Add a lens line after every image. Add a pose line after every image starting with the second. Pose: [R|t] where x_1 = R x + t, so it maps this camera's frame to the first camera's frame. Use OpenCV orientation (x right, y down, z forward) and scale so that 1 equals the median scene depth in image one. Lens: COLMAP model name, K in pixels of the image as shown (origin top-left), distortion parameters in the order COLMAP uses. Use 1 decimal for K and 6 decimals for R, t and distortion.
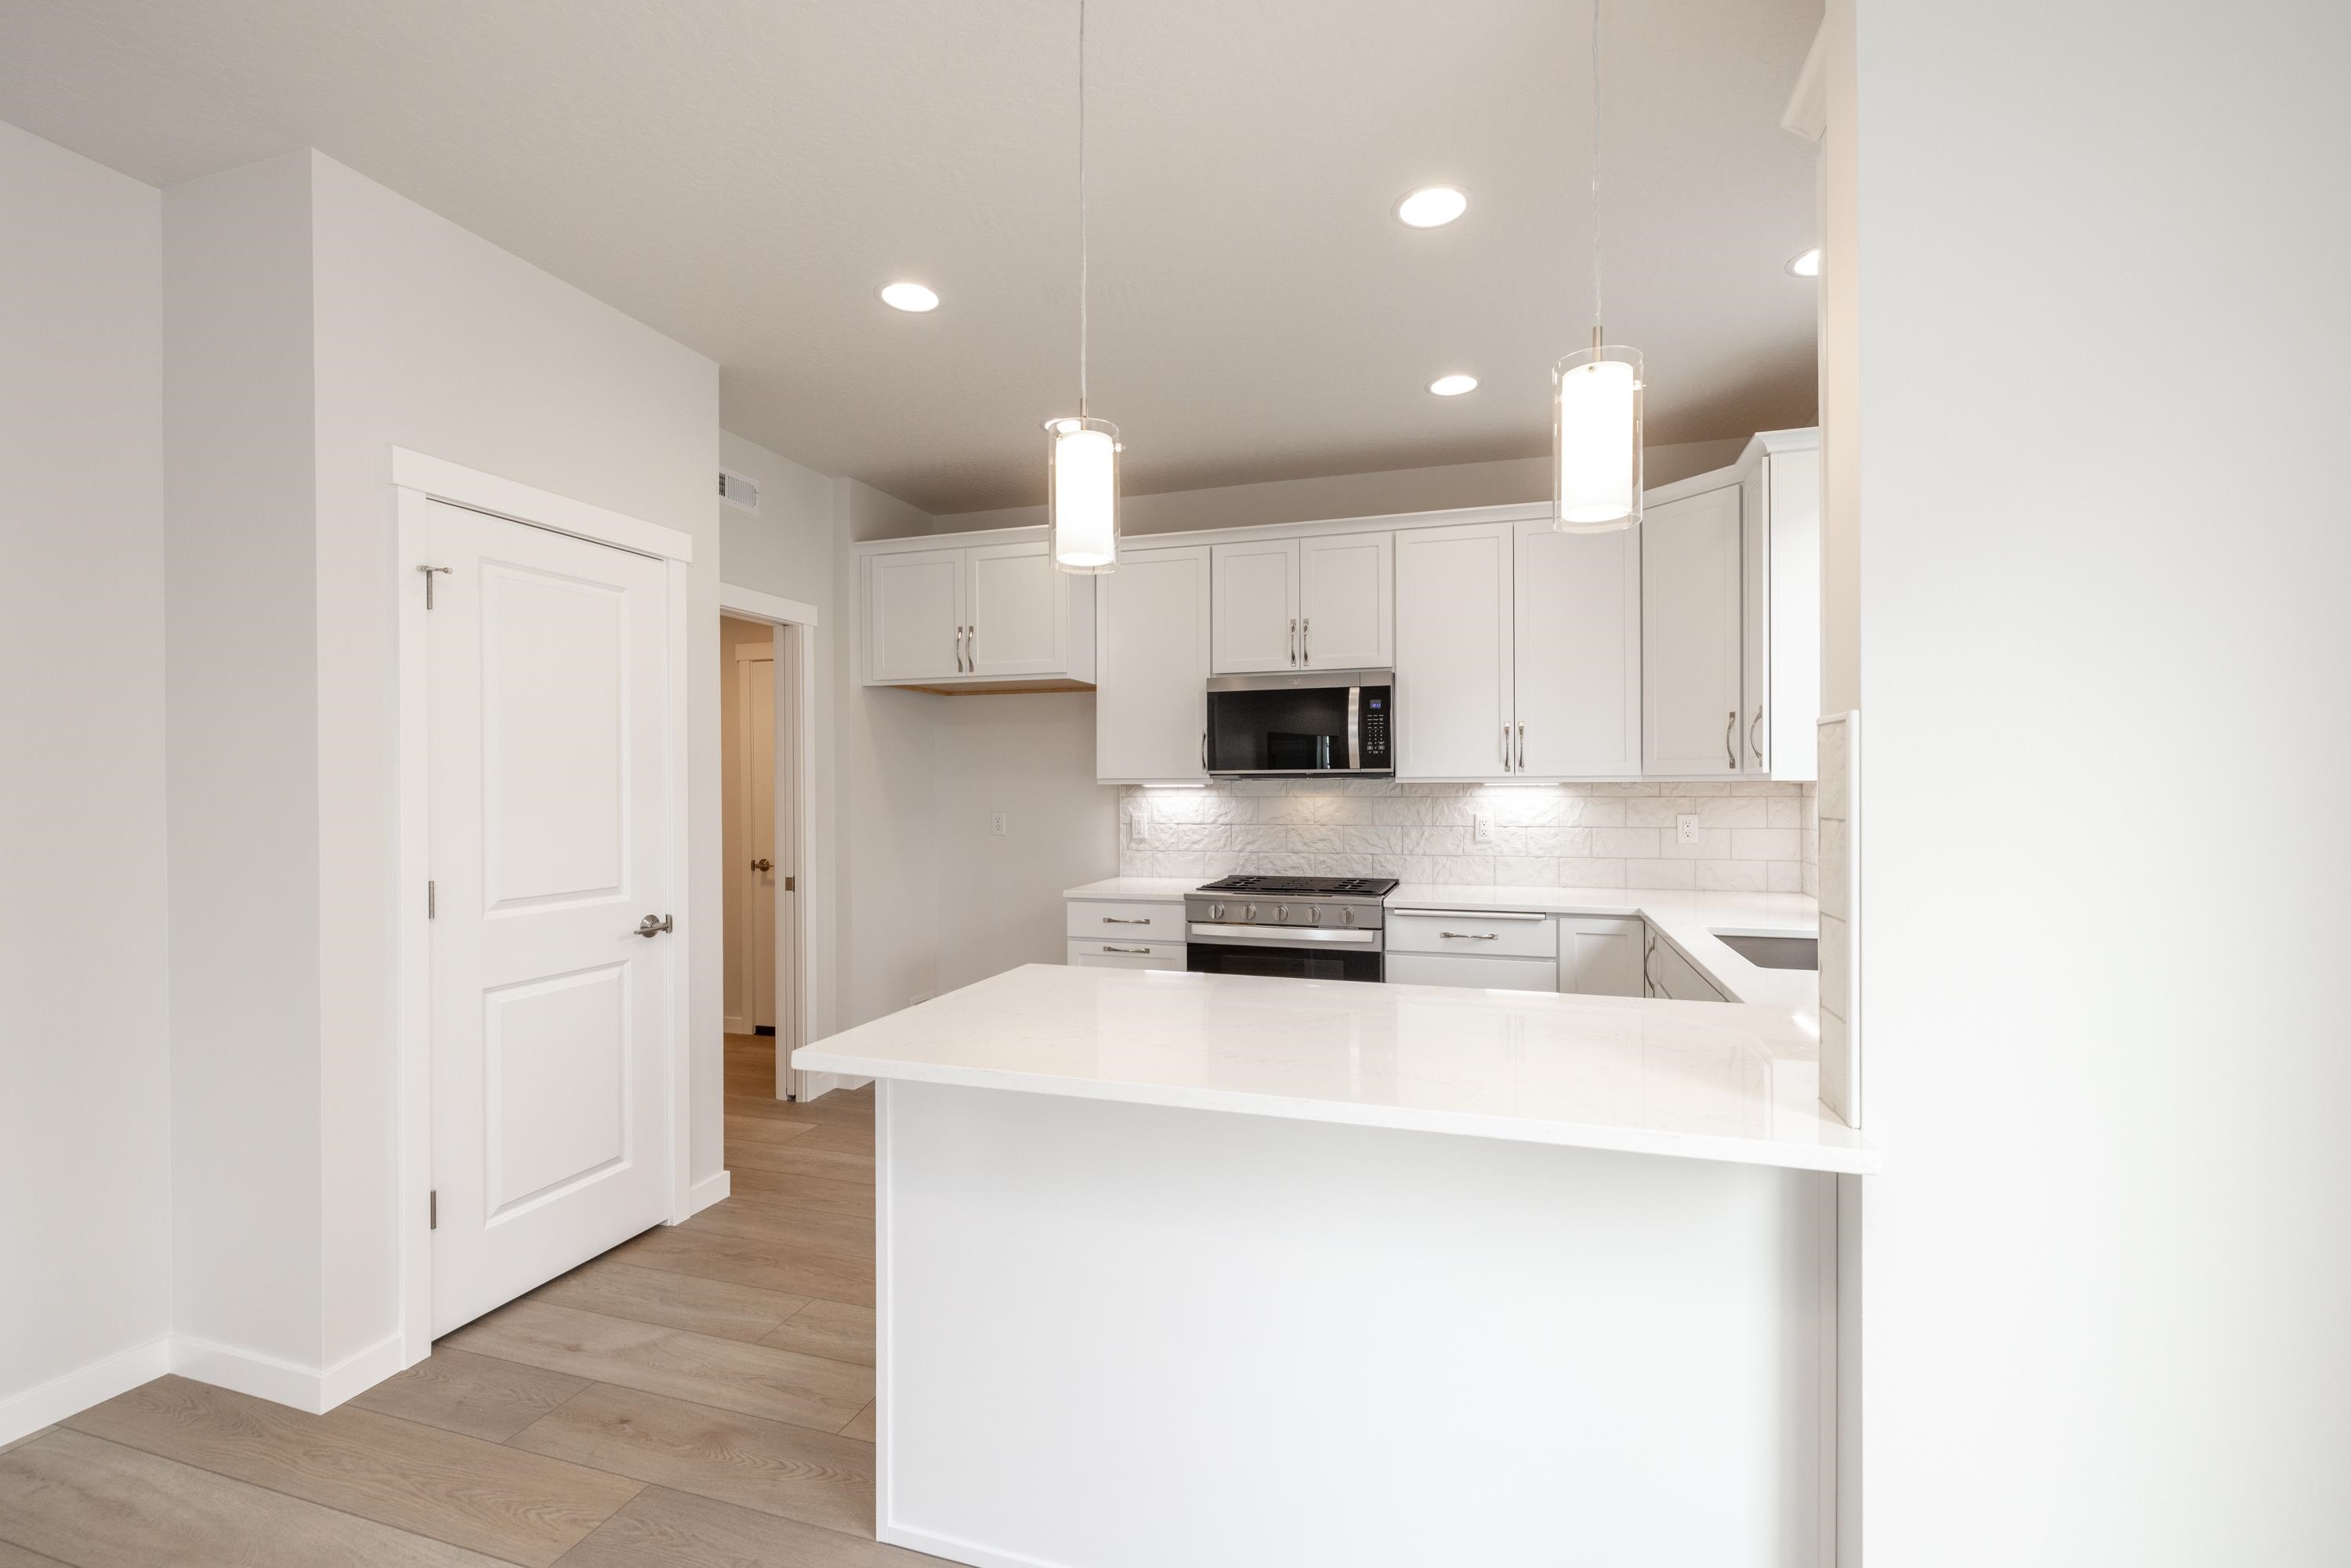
lens RADIAL K [[999.6, 0, 1151.5], [0, 999.6, 781.2], [0, 0, 1]] dist [-0.016338, -0.000107]
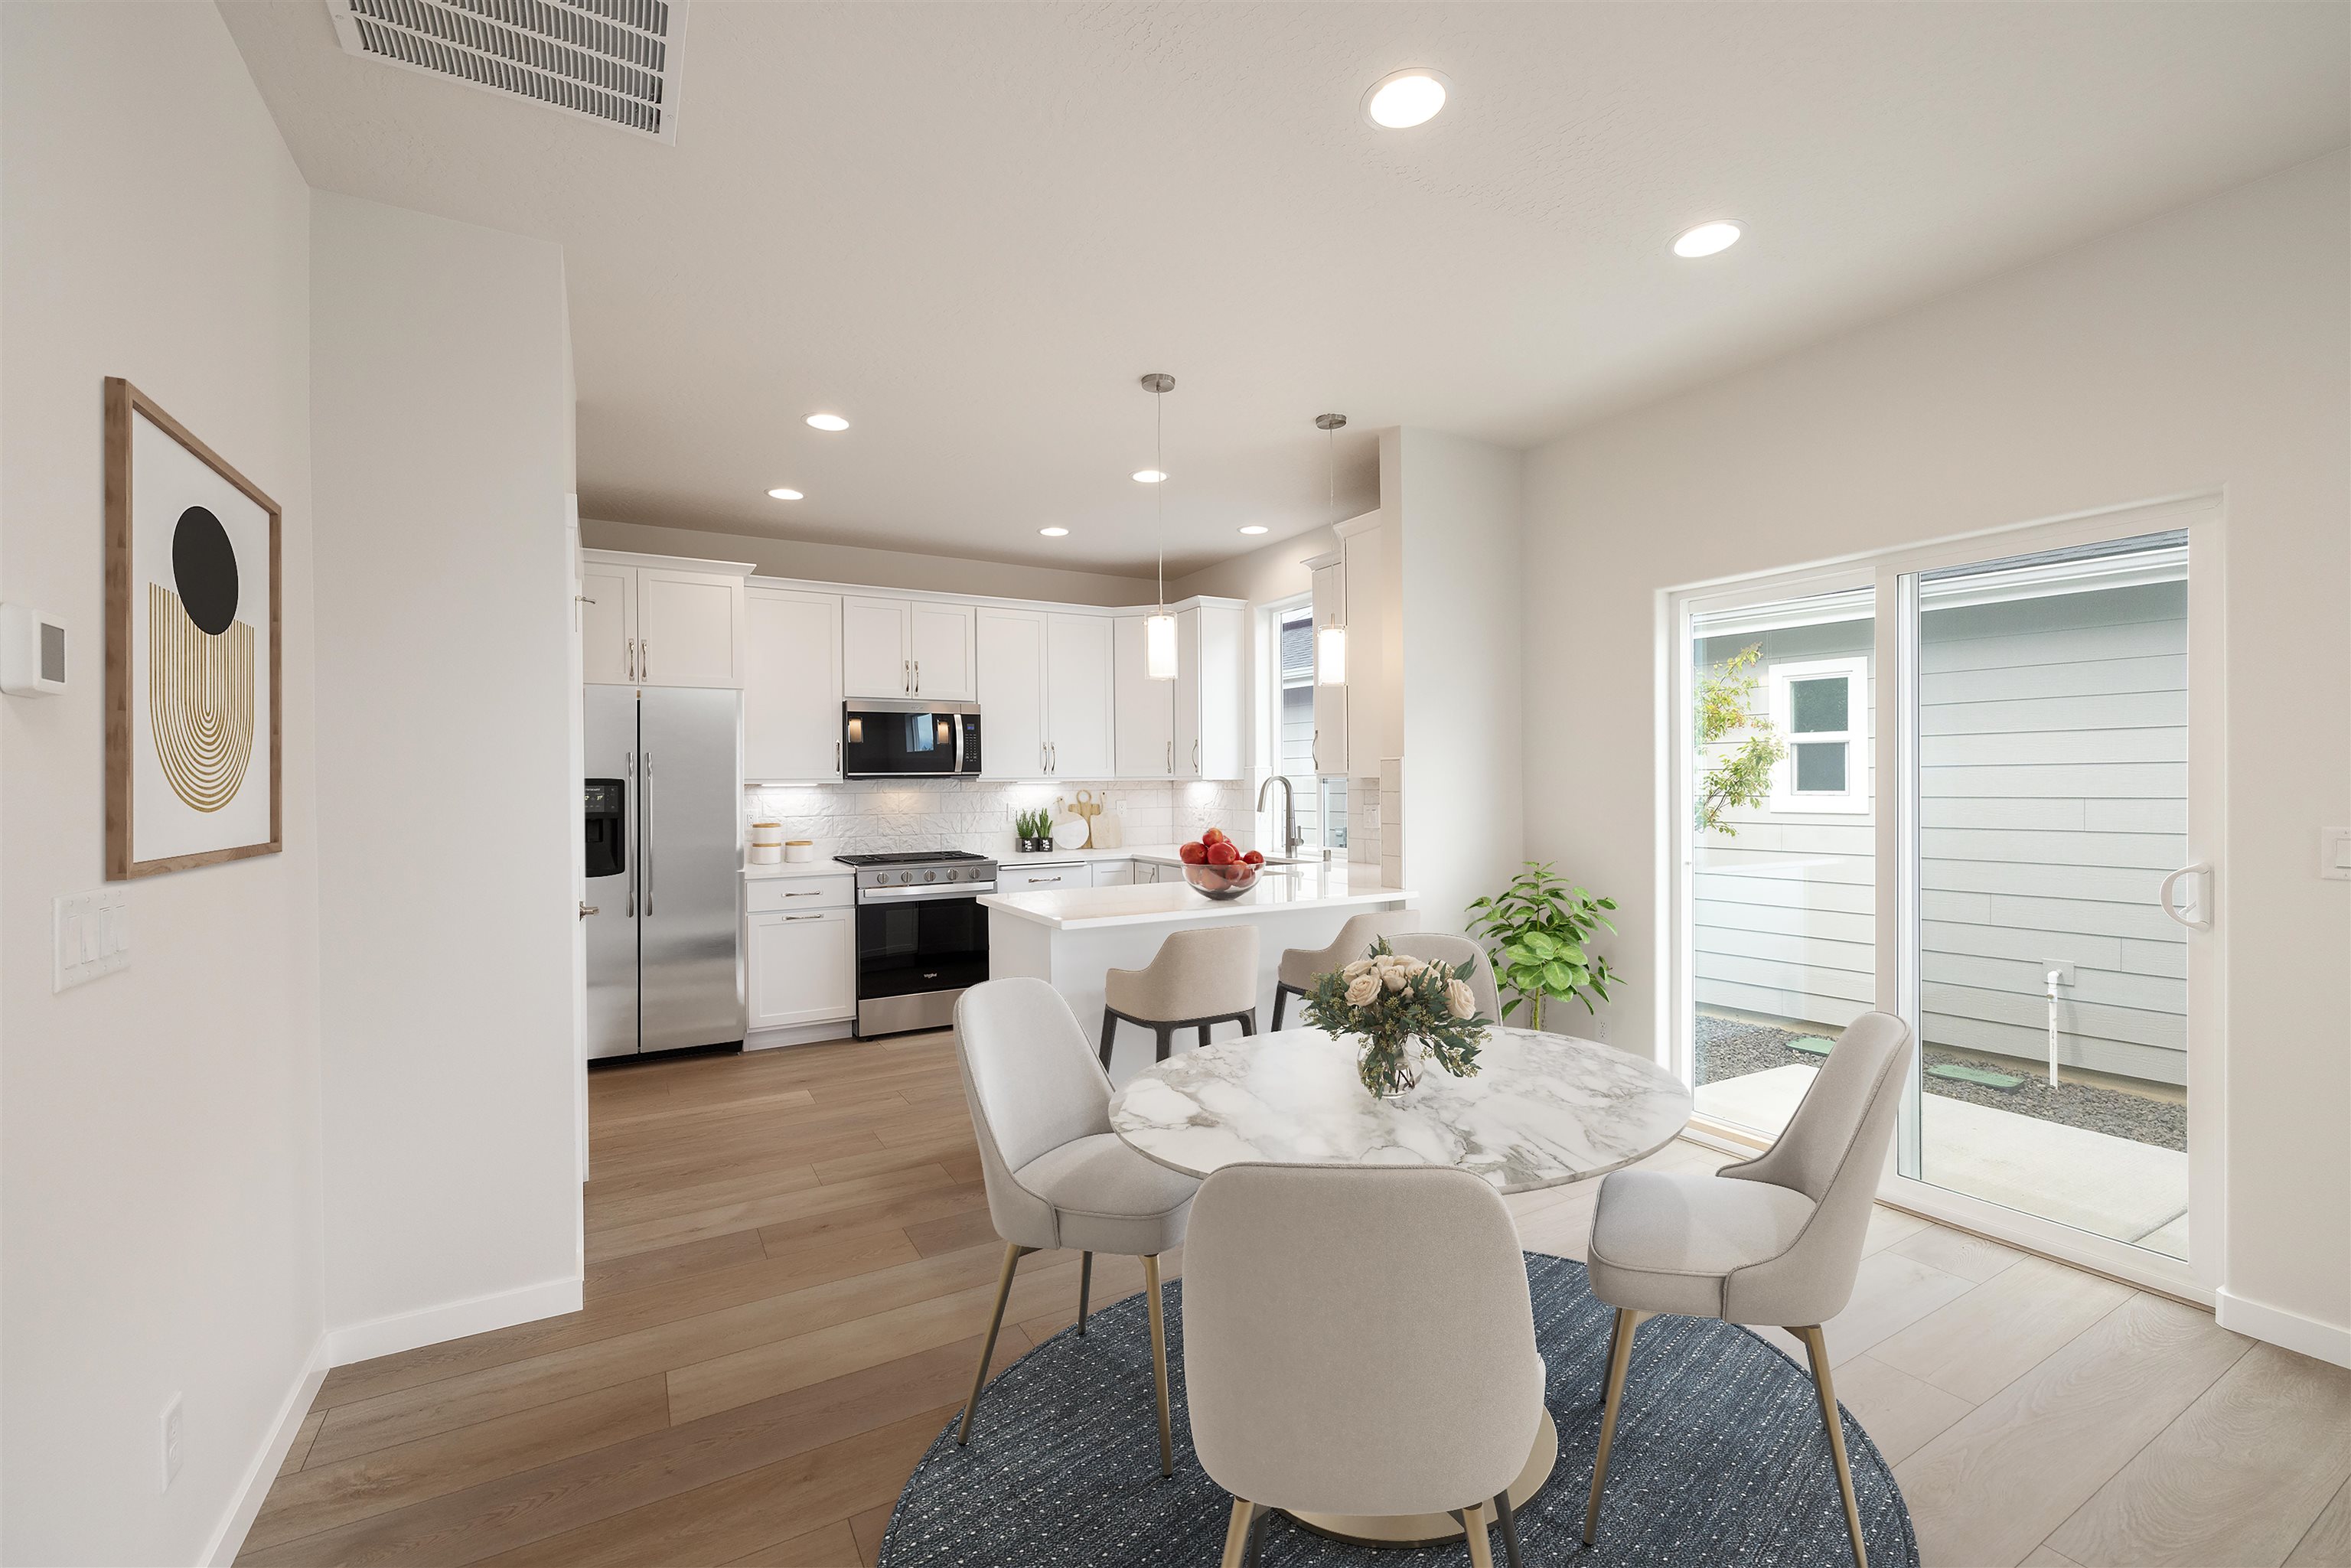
lens RADIAL K [[999.6, 0, 1162.0], [0, 999.6, 782.0], [0, 0, 1]] dist [-0.016338, -0.000107]
pose [[0.674378, -0.002744, 0.738381, -0.621353], [0.002812, 0.999995, 0.001148, 0.001237], [-0.738381, 0.001302, 0.674383, -0.164155]]
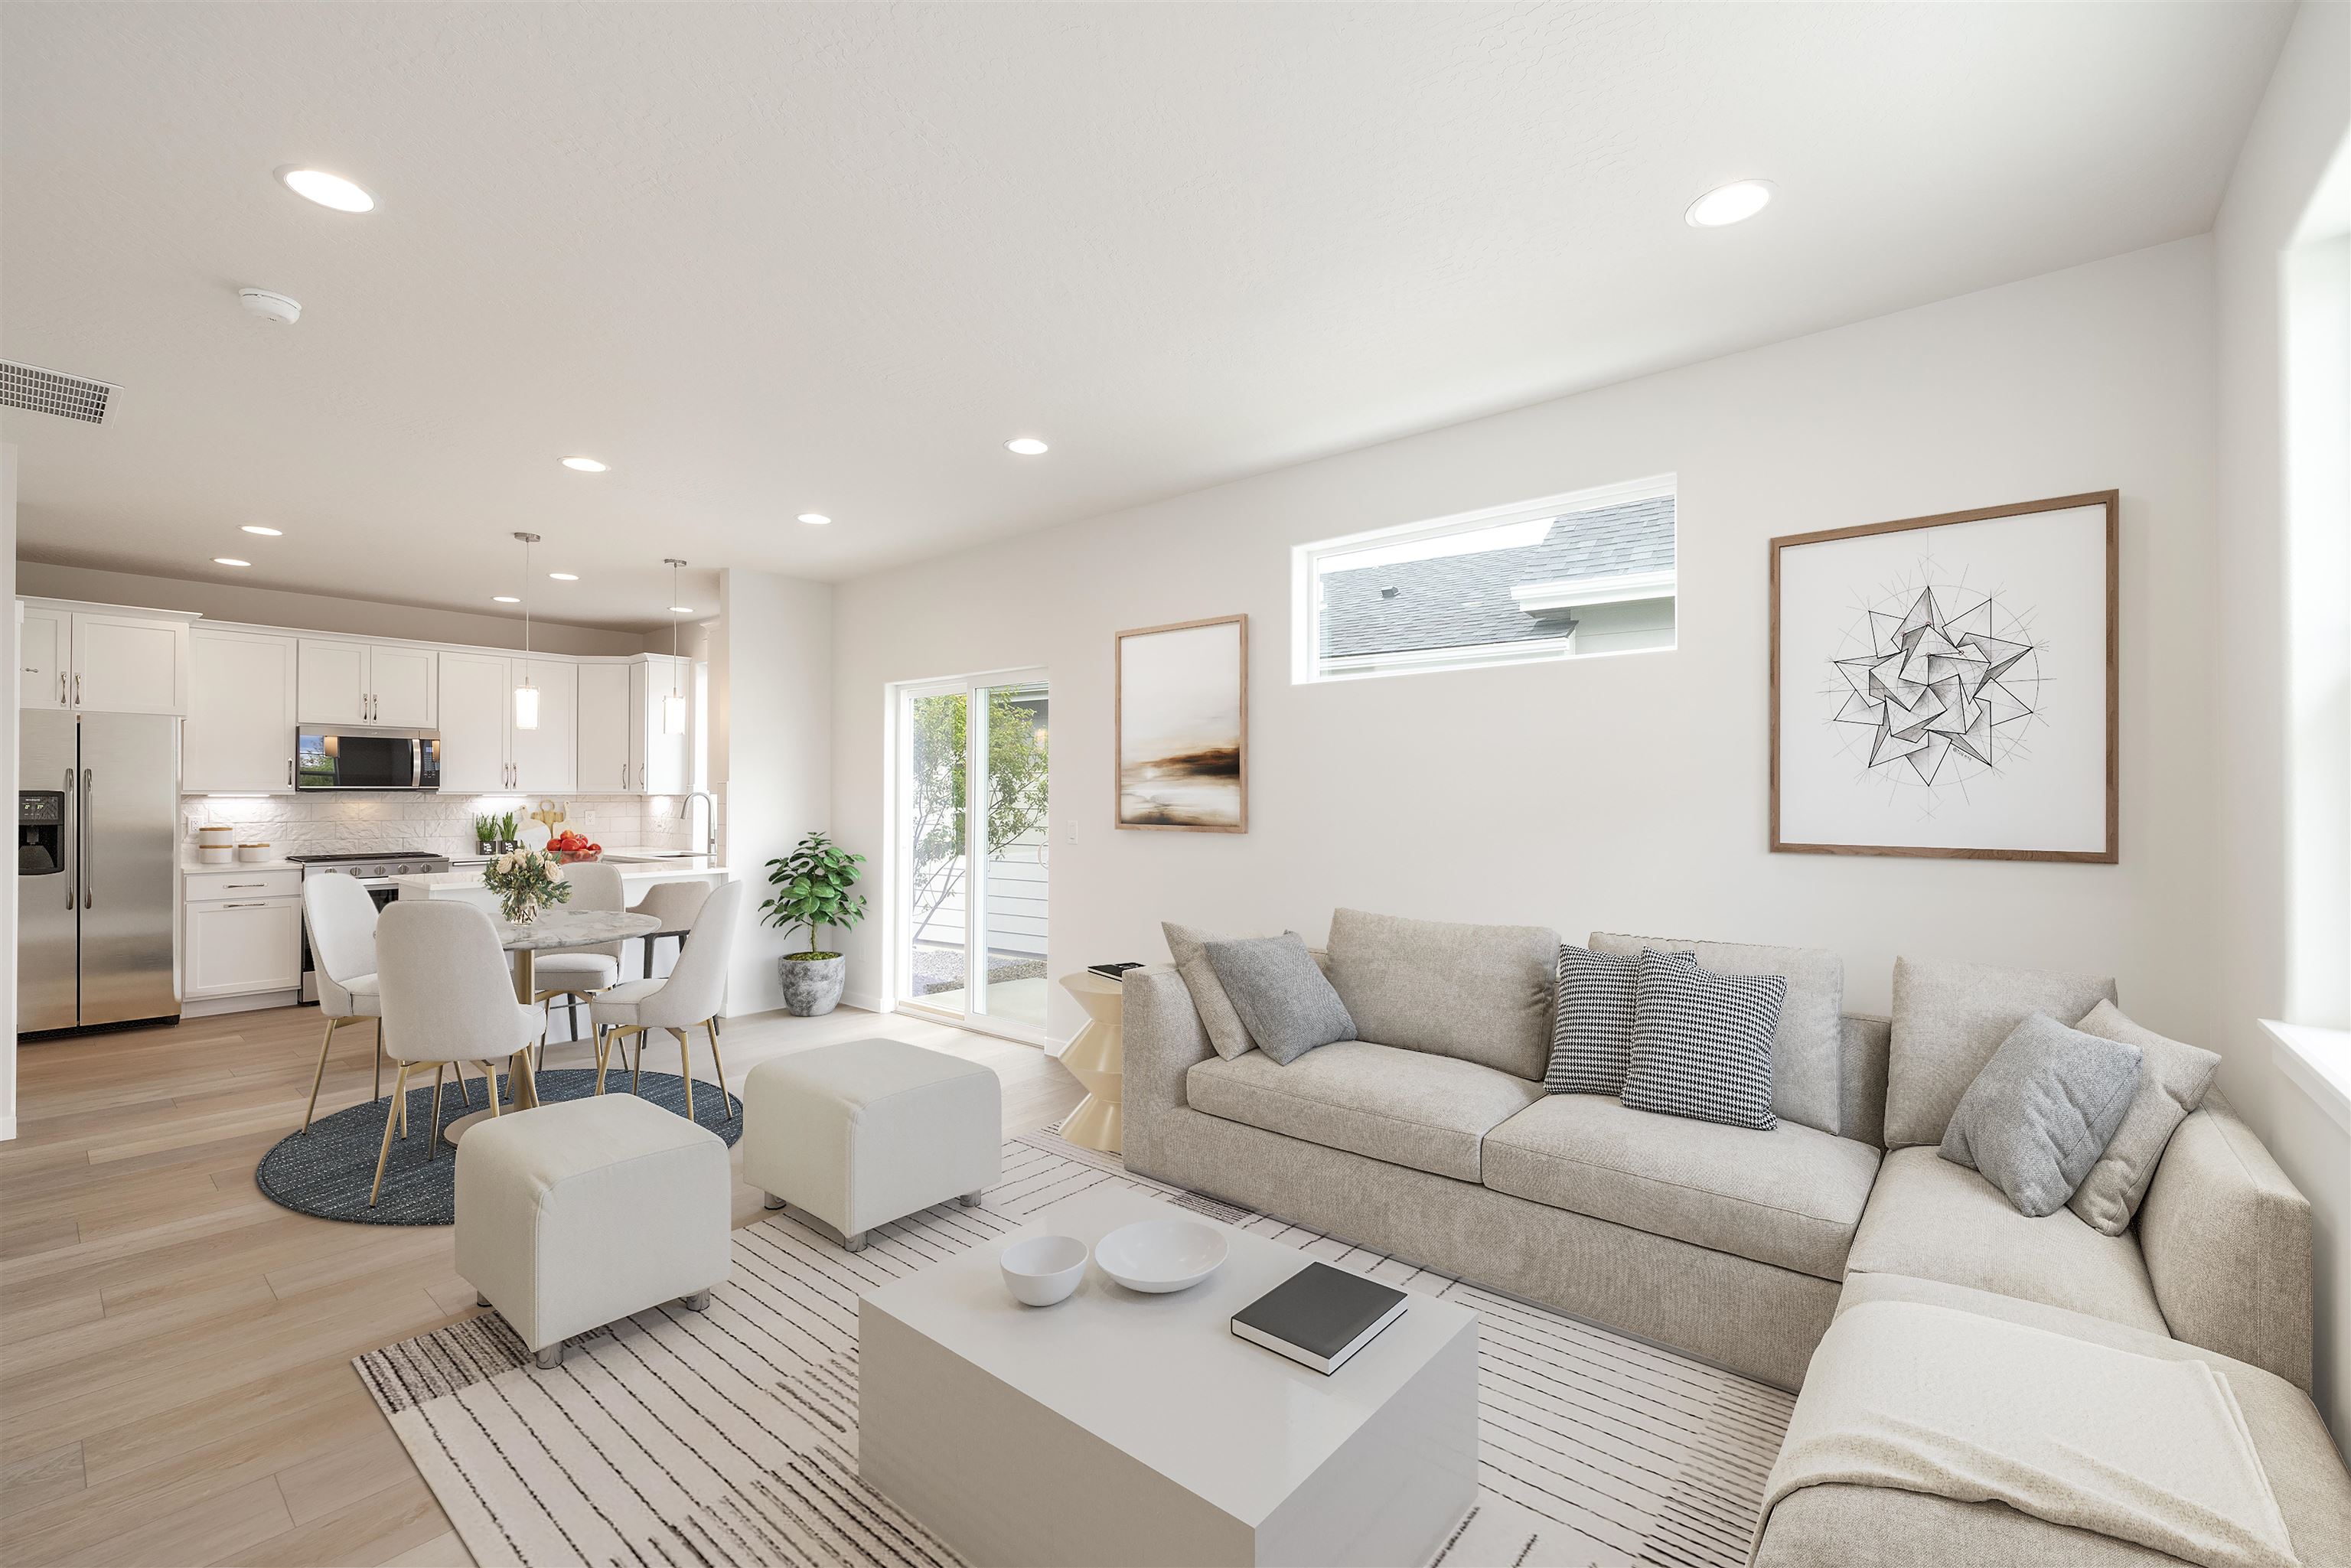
lens RADIAL K [[999.6, 0, 1167.2], [0, 999.6, 792.5], [0, 0, 1]] dist [-0.016338, -0.000107]
pose [[0.384869, 0.007726, 0.922939, -0.839018], [-0.005824, 0.999965, -0.005942, 0.001089], [-0.922953, -0.003088, 0.384900, -0.822705]]
